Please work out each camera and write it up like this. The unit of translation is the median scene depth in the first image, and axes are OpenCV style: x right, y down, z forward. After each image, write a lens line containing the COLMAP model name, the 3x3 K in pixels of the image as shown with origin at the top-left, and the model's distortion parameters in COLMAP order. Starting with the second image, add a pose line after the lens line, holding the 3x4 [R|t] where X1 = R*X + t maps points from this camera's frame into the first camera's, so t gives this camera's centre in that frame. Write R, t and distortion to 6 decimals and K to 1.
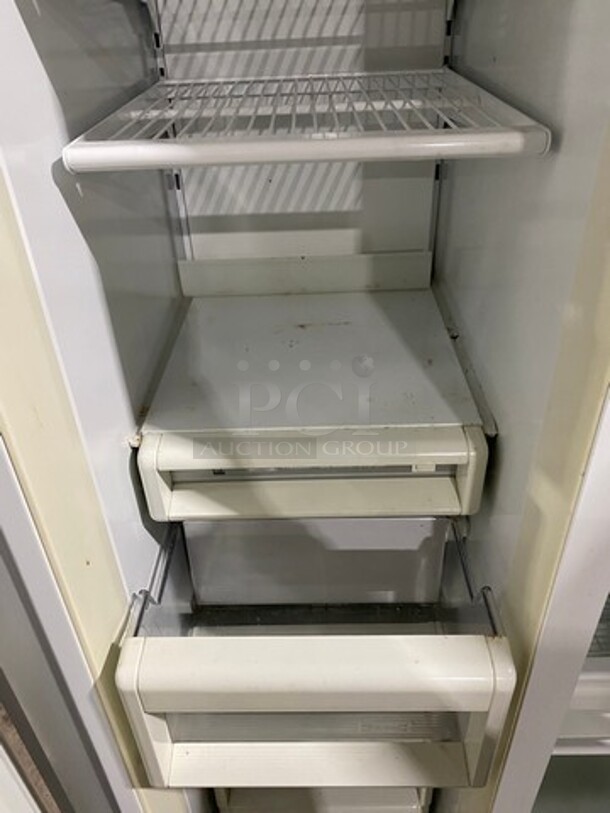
lens RADIAL K [[619.5, 0, 305.0], [0, 619.5, 406.5], [0, 0, 1]] dist [0.005326, 0.009379]
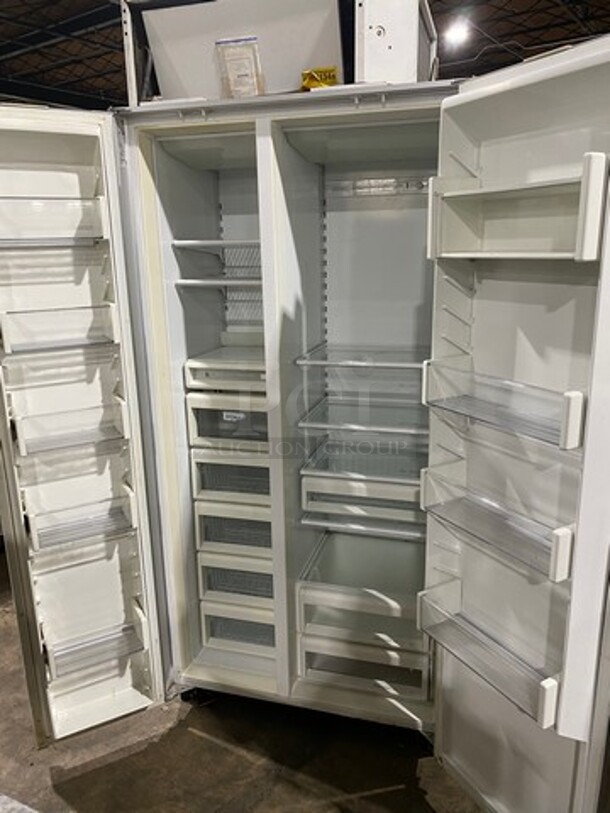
lens RADIAL K [[619.5, 0, 305.0], [0, 619.5, 406.5], [0, 0, 1]] dist [0.005326, 0.009379]
pose [[0.963752, 0.086698, -0.252321, 1.073097], [-0.167019, 0.933547, -0.317167, 1.081944], [0.208056, 0.347813, 0.914188, -1.650434]]
